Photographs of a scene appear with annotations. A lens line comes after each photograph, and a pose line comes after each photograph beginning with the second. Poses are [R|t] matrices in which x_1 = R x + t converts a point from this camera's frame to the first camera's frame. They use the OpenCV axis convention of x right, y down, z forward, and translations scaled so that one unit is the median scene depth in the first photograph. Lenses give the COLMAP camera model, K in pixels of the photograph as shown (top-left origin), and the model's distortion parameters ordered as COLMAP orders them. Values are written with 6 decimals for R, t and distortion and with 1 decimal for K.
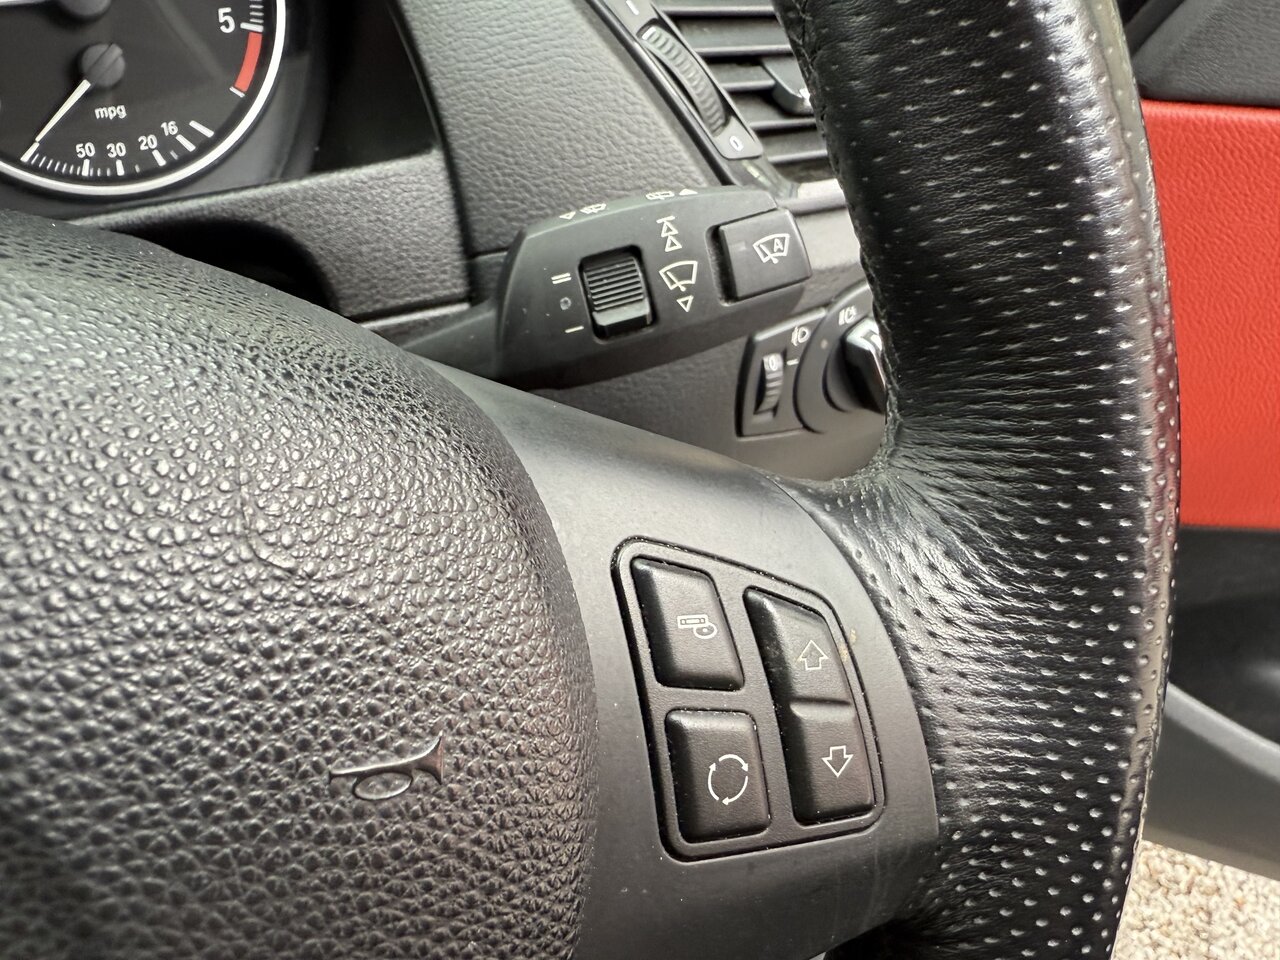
lens RADIAL K [[1051.9, 0, 640.2], [0, 1051.9, 473.0], [0, 0, 1]] dist [-0.009236, -0.008451]
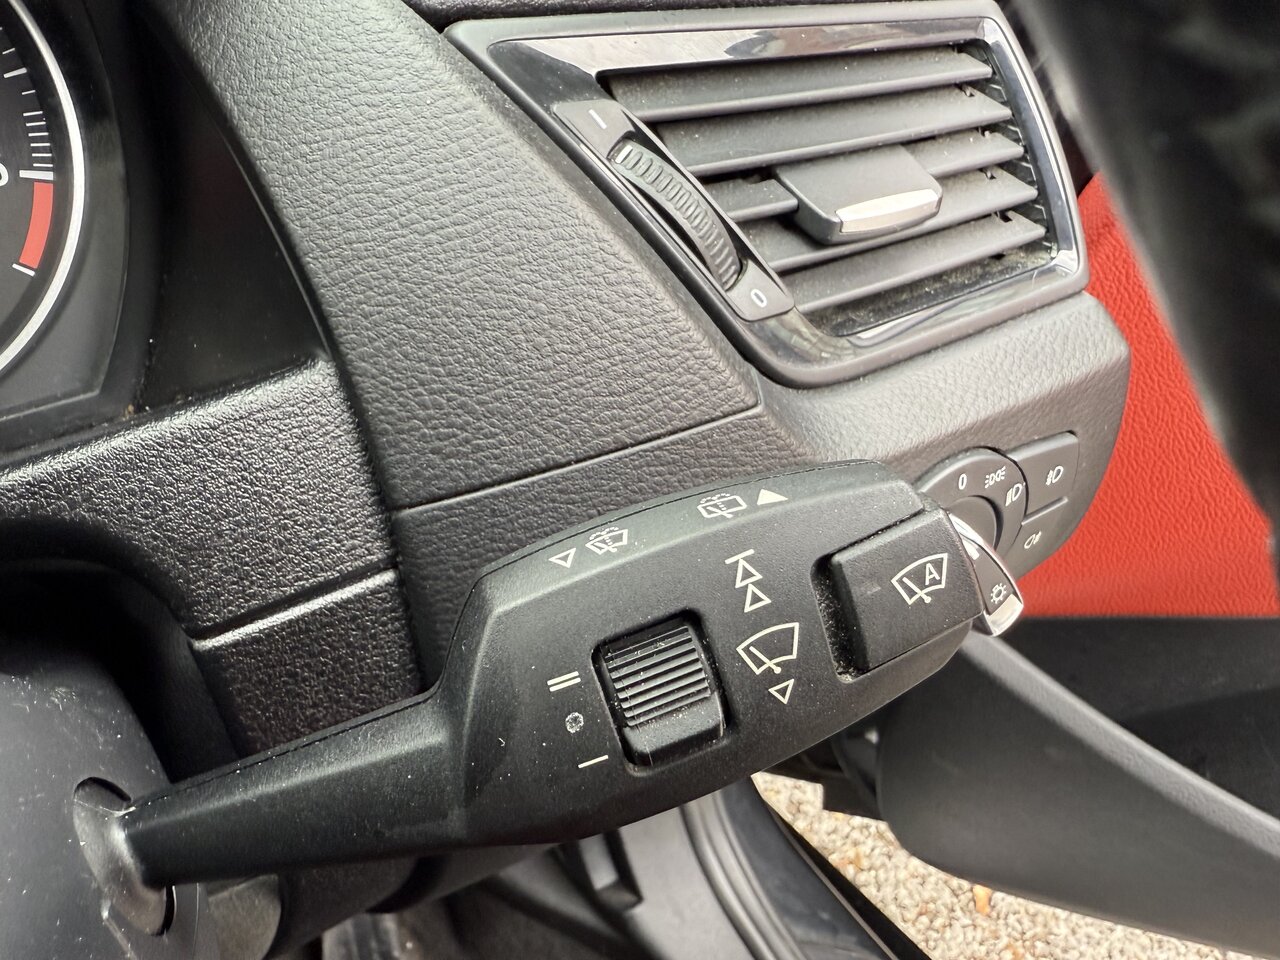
lens RADIAL K [[1051.9, 0, 639.3], [0, 1051.9, 487.3], [0, 0, 1]] dist [-0.009236, -0.008451]
pose [[0.994359, -0.085134, 0.063272, -0.047857], [0.085232, 0.996360, 0.001146, -0.219926], [-0.063140, 0.004253, 0.997996, 0.343279]]
